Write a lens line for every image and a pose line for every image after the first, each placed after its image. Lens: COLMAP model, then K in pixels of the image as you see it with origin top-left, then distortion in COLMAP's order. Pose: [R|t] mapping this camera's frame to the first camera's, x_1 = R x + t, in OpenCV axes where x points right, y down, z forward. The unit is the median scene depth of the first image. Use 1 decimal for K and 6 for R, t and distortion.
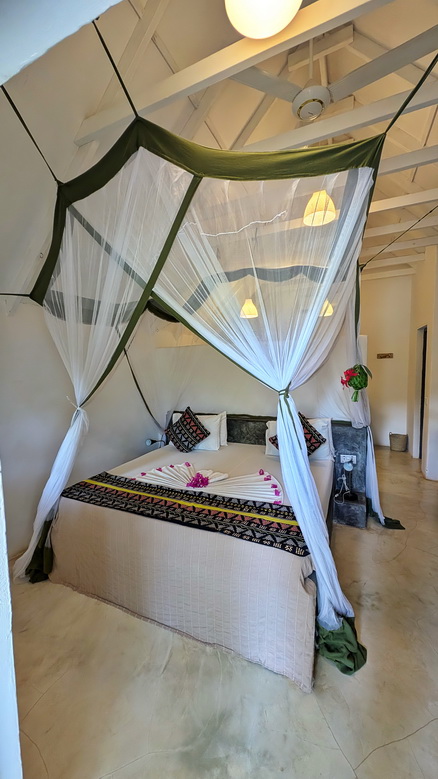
lens RADIAL K [[291.7, 0, 212.9], [0, 291.7, 392.6], [0, 0, 1]] dist [-0.002109, -0.000490]
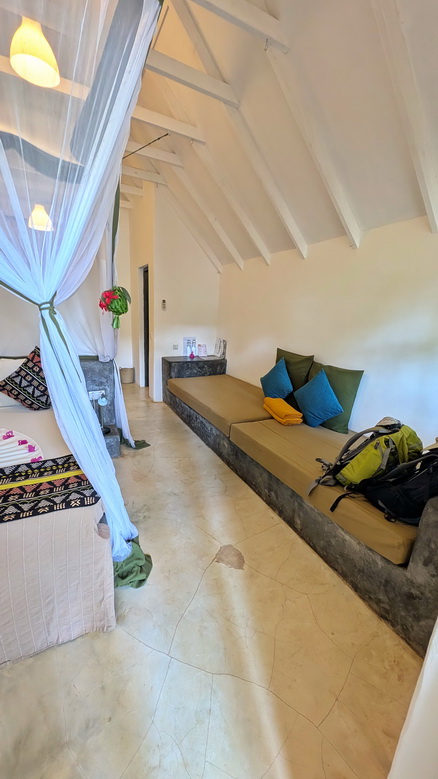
lens RADIAL K [[291.7, 0, 214.6], [0, 291.7, 391.2], [0, 0, 1]] dist [-0.002109, -0.000490]
pose [[0.607299, -0.157807, 0.778643, -0.077936], [0.010224, 0.981546, 0.190955, 0.057976], [-0.794408, -0.108006, 0.597705, 0.191106]]
